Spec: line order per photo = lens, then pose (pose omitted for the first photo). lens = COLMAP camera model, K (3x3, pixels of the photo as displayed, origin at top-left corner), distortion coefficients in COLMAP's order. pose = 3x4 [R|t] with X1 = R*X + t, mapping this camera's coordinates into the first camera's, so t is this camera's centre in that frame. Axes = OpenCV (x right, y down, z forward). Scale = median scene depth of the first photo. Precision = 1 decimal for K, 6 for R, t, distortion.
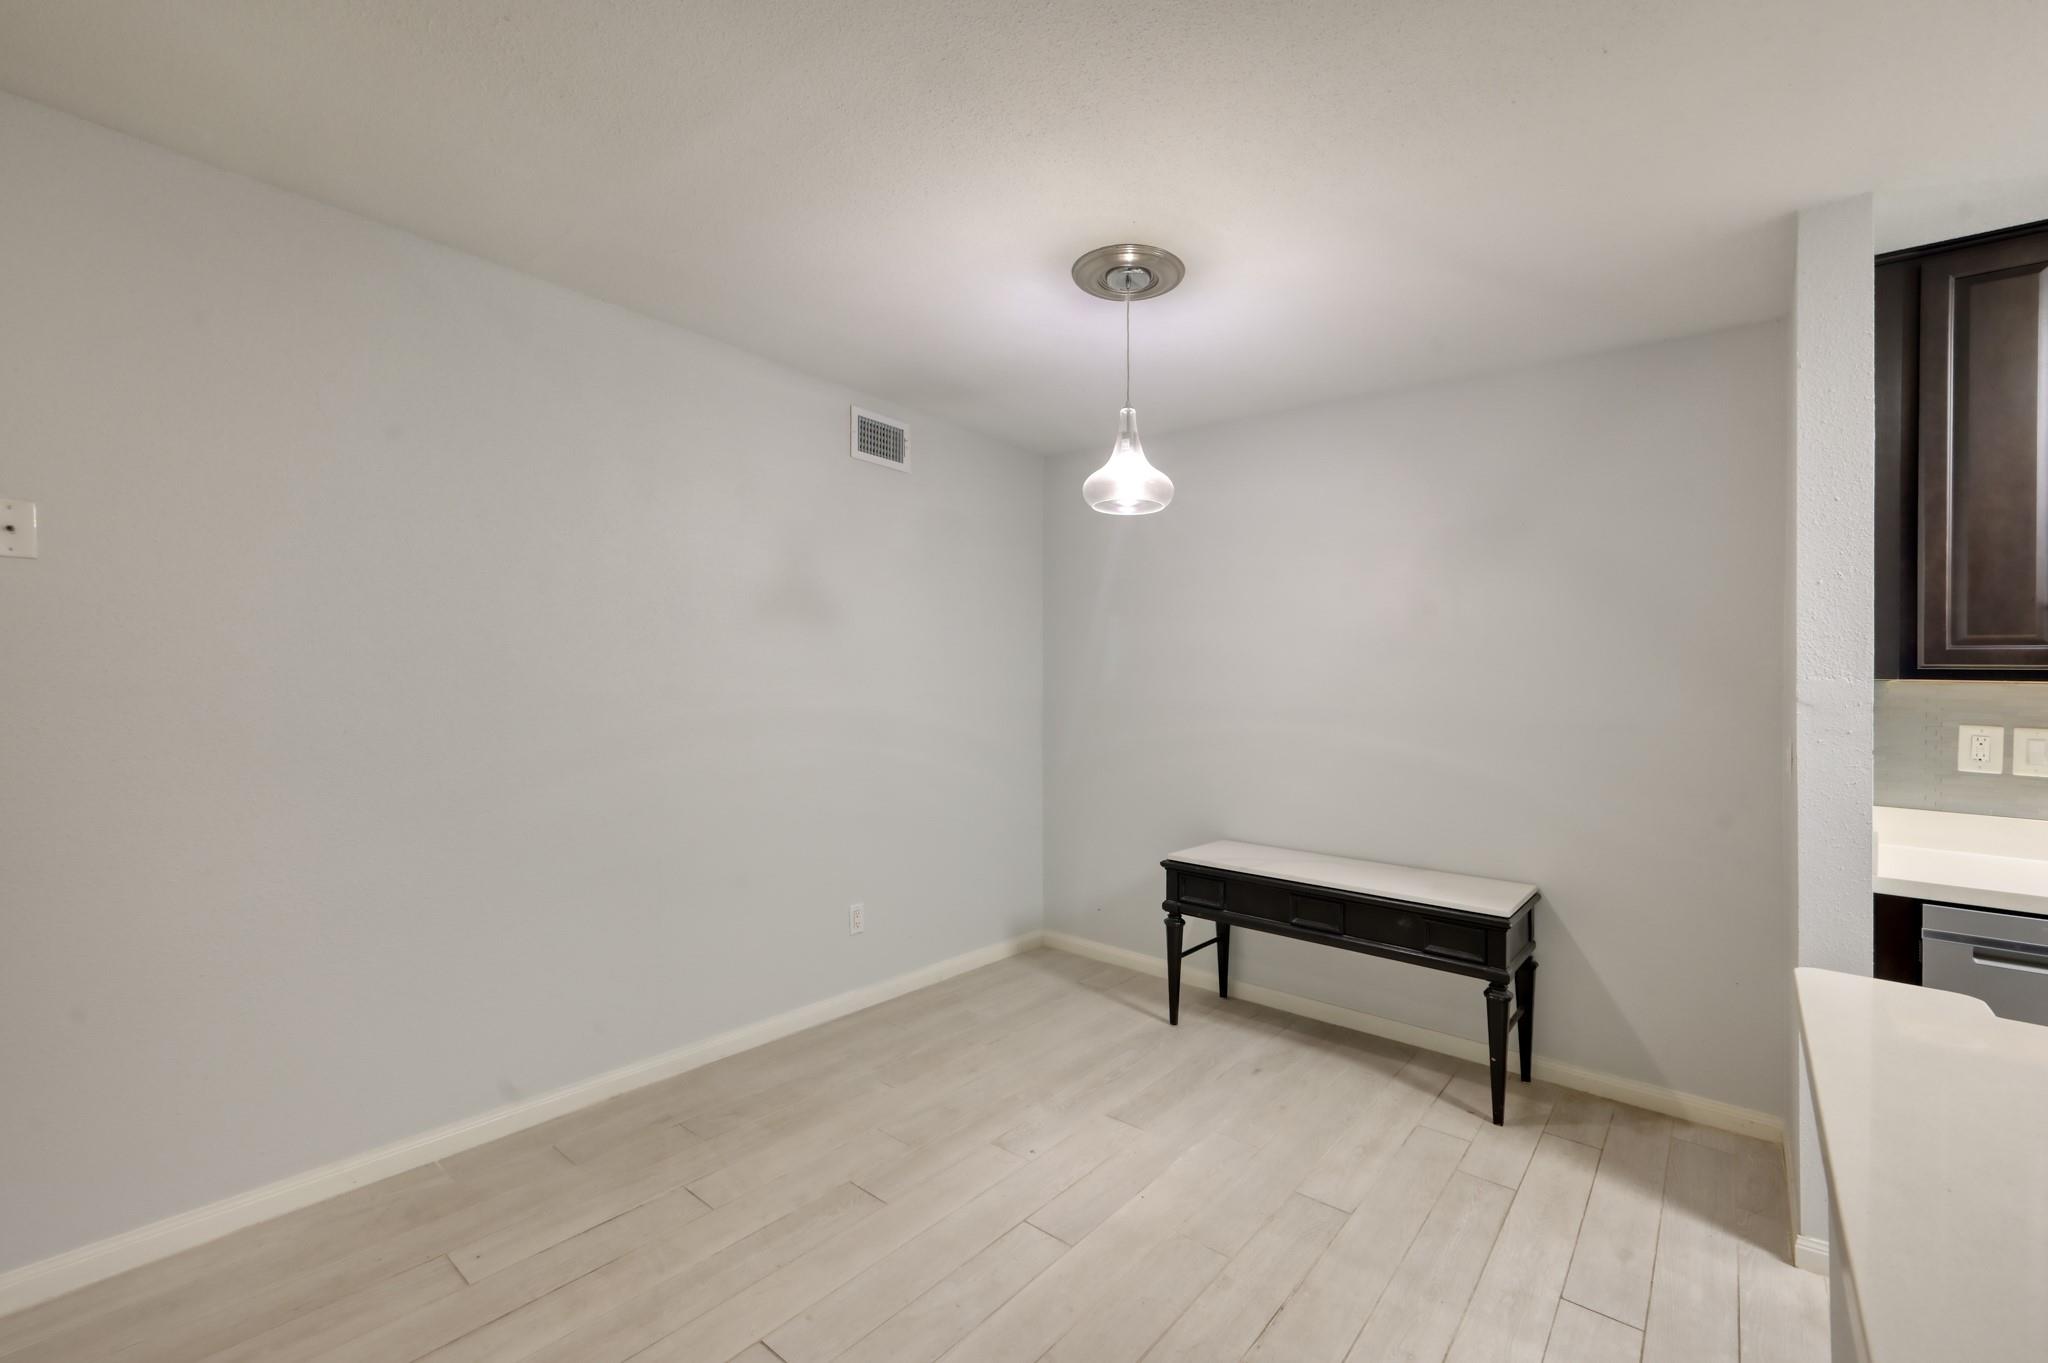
lens RADIAL K [[856.8, 0, 1042.3], [0, 856.8, 690.1], [0, 0, 1]] dist [0.003095, 0.001078]
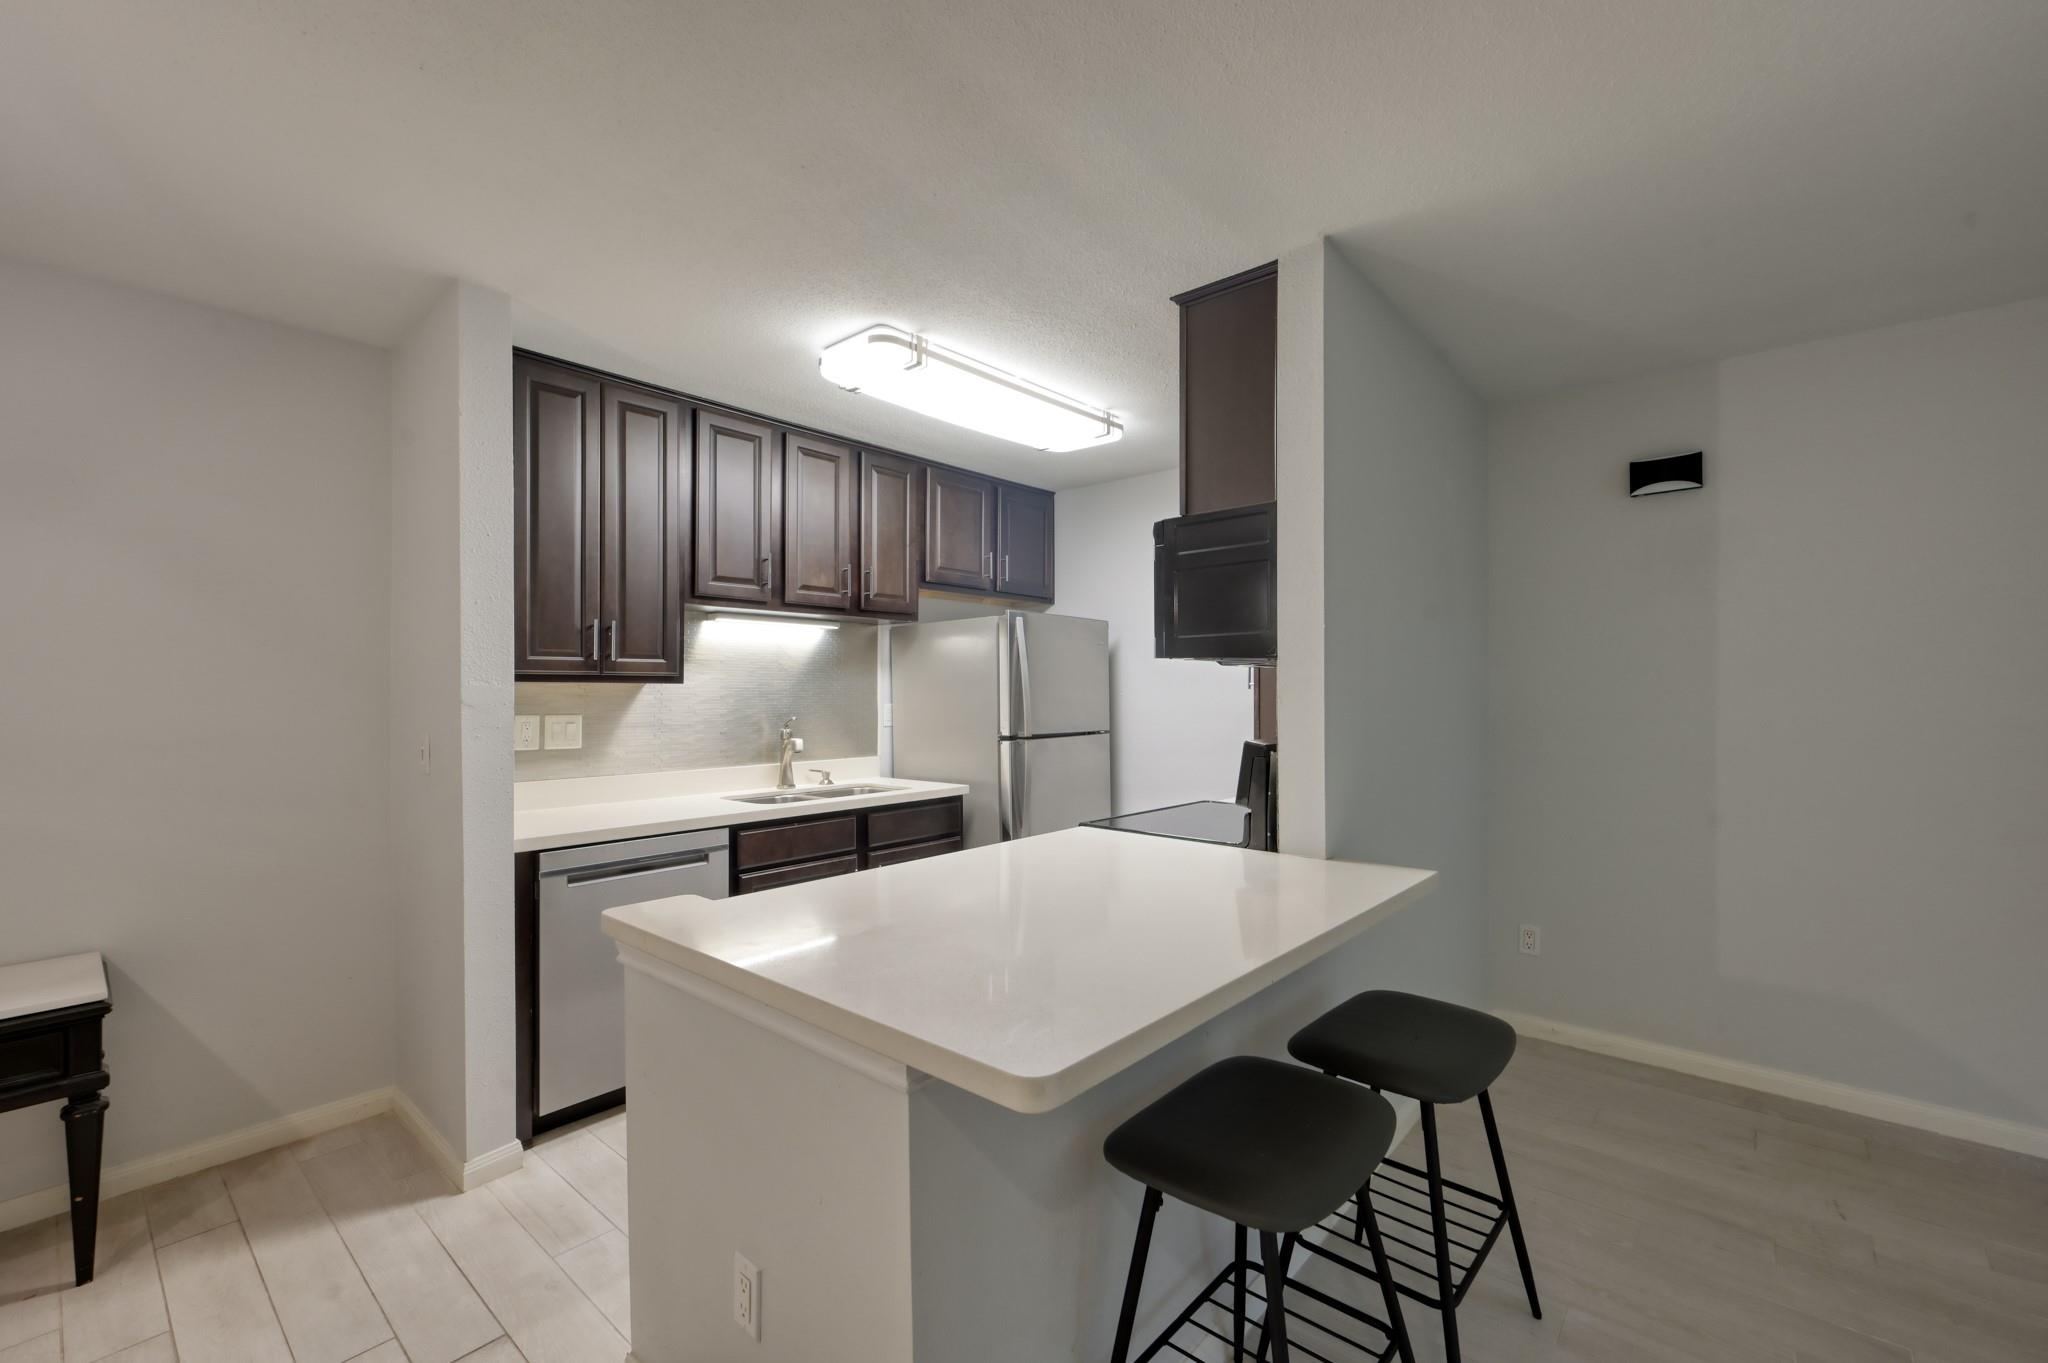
lens RADIAL K [[856.8, 0, 1027.9], [0, 856.8, 675.7], [0, 0, 1]] dist [0.003095, 0.001078]
pose [[0.041977, -0.006650, 0.999096, -0.190351], [0.013077, 0.999896, 0.006106, -0.016005], [-0.999033, 0.012809, 0.042060, 0.149516]]
